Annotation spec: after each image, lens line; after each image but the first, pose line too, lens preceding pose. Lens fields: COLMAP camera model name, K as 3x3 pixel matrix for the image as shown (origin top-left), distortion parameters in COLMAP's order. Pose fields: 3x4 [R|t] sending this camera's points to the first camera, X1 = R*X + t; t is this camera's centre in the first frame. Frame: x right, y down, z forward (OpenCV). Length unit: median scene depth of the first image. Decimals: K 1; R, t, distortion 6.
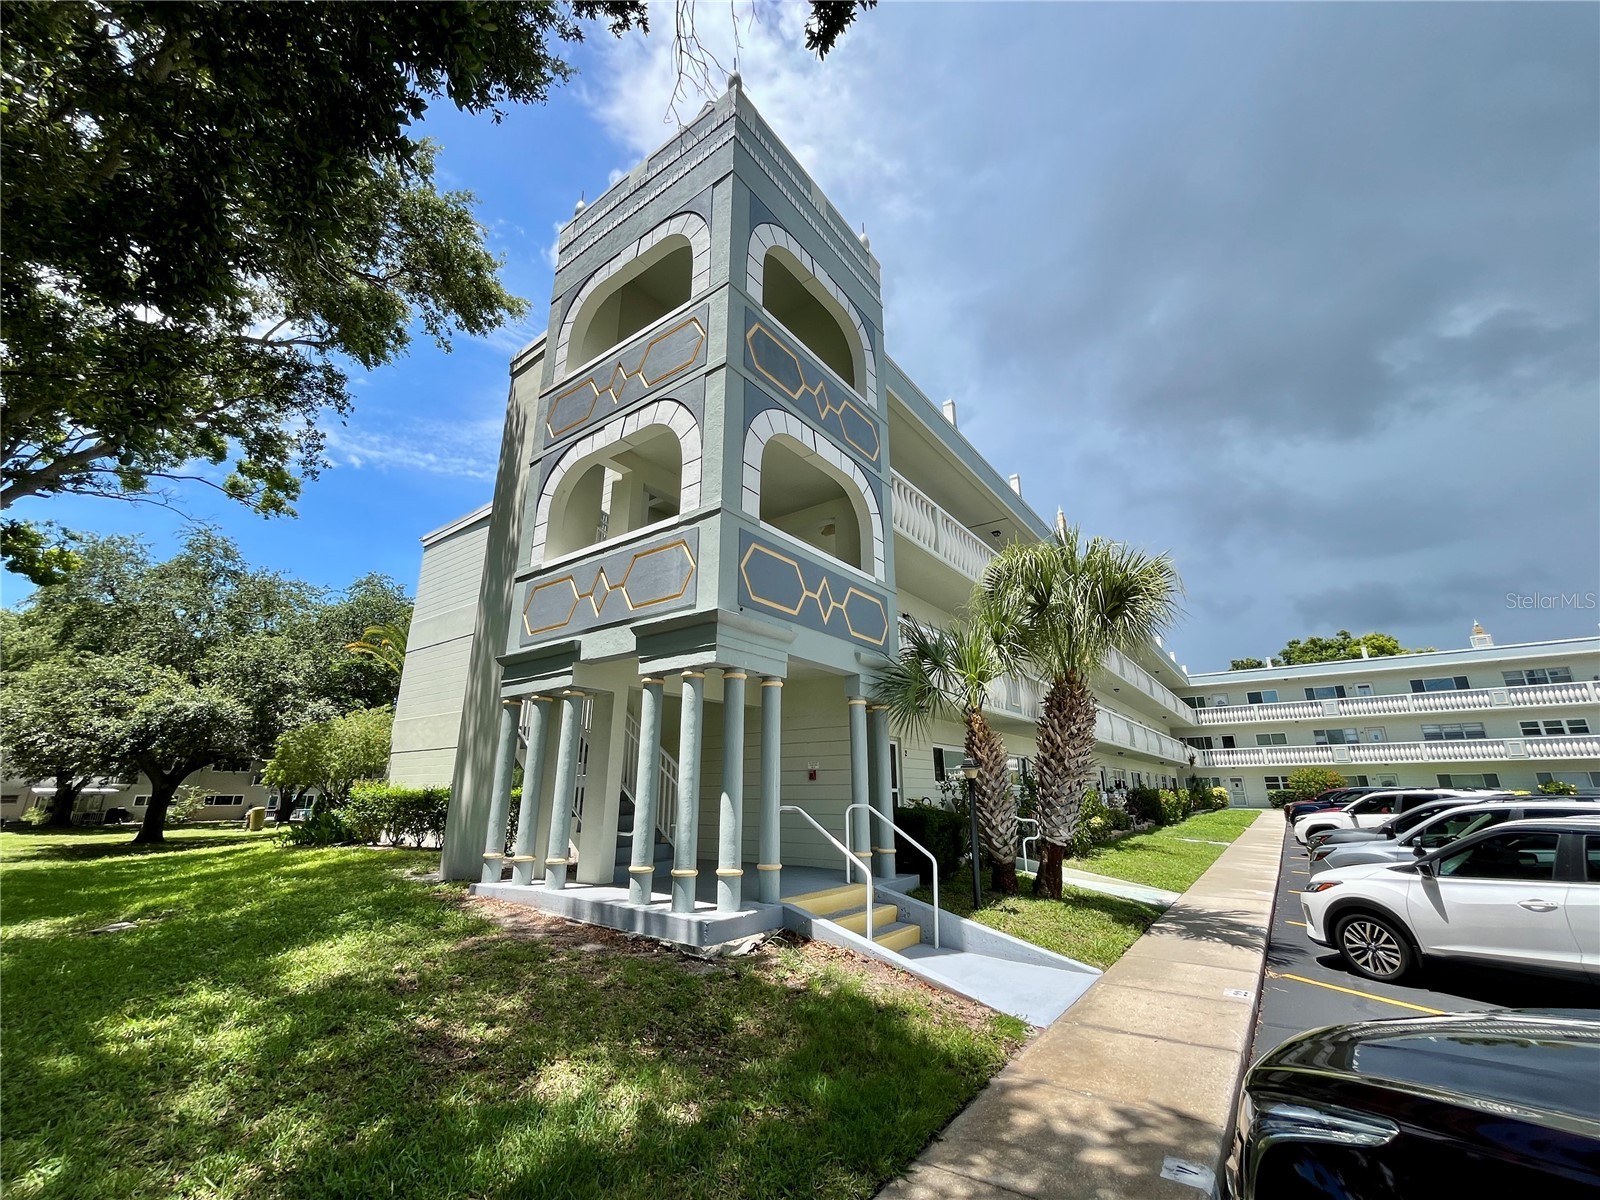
lens RADIAL K [[647.0, 0, 793.1], [0, 647.0, 597.5], [0, 0, 1]] dist [-0.001976, -0.000276]
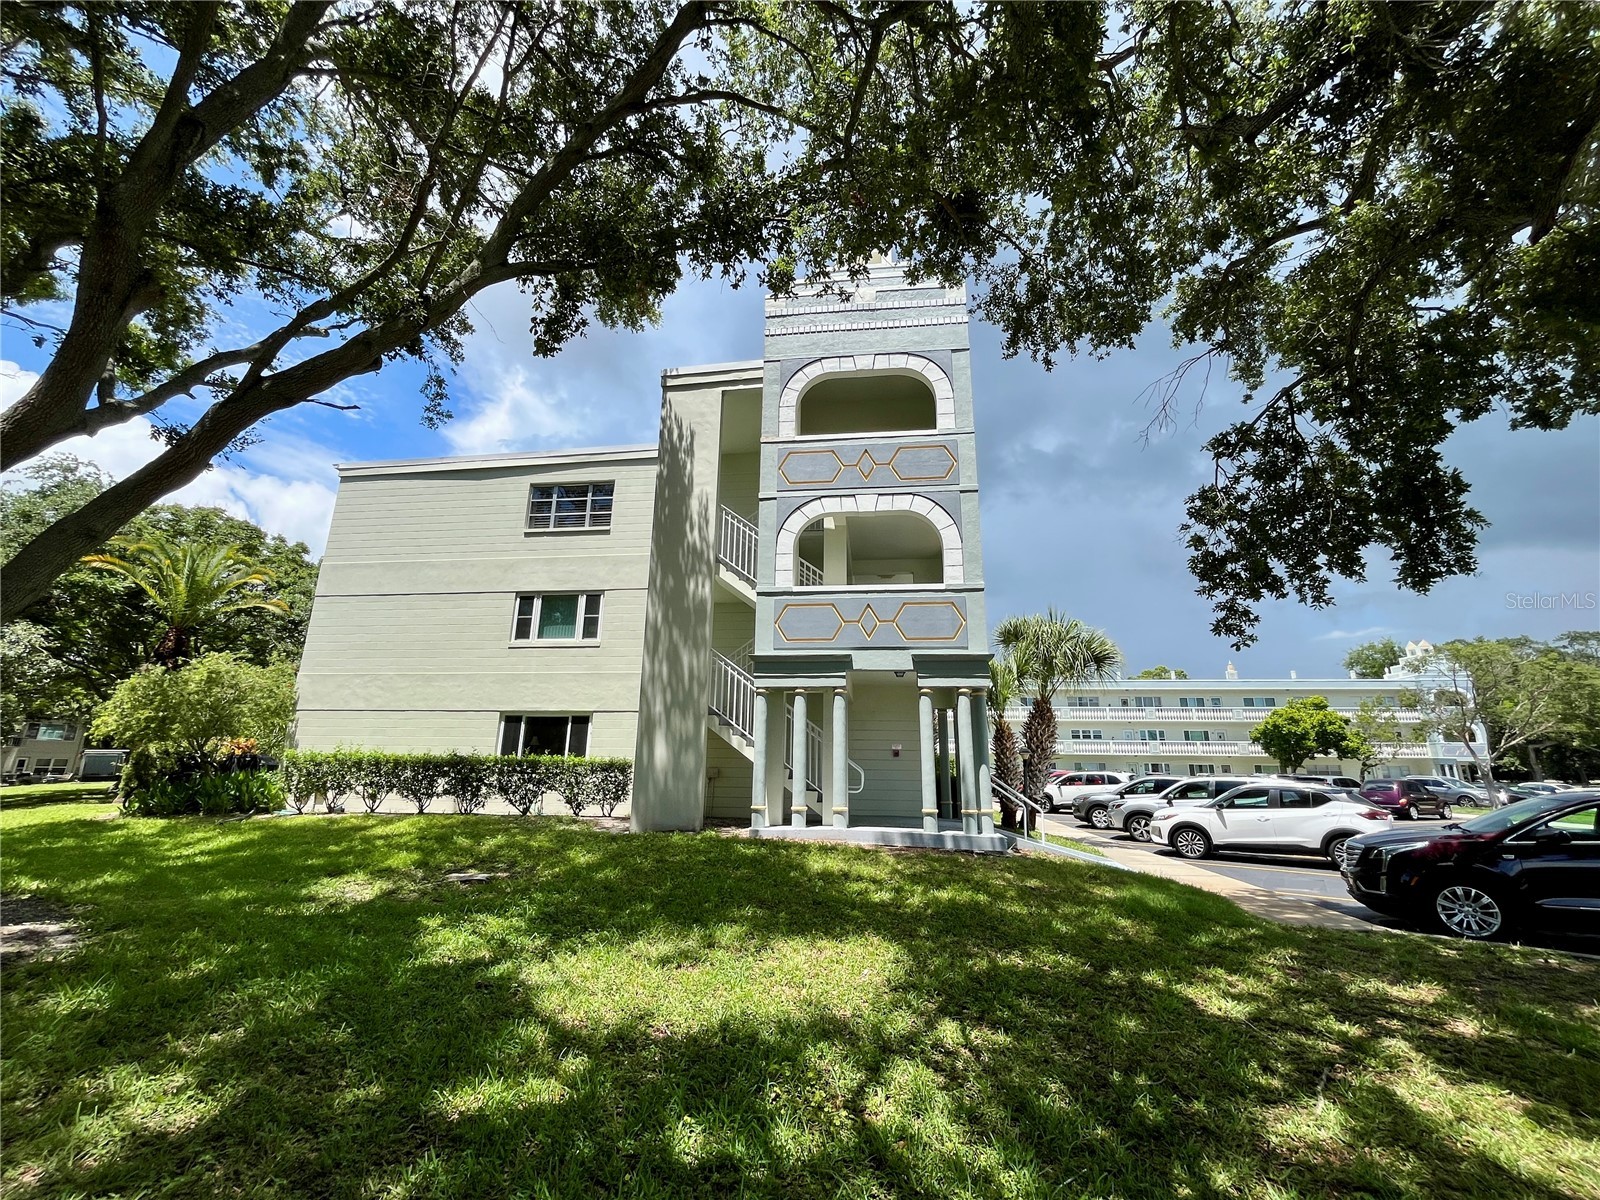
lens RADIAL K [[647.0, 0, 793.1], [0, 647.0, 597.5], [0, 0, 1]] dist [-0.001976, -0.000276]
pose [[0.871415, 0.143142, 0.469197, -1.068904], [-0.159457, 0.987192, -0.005020, -0.027445], [-0.463906, -0.070443, 0.883079, -0.162835]]
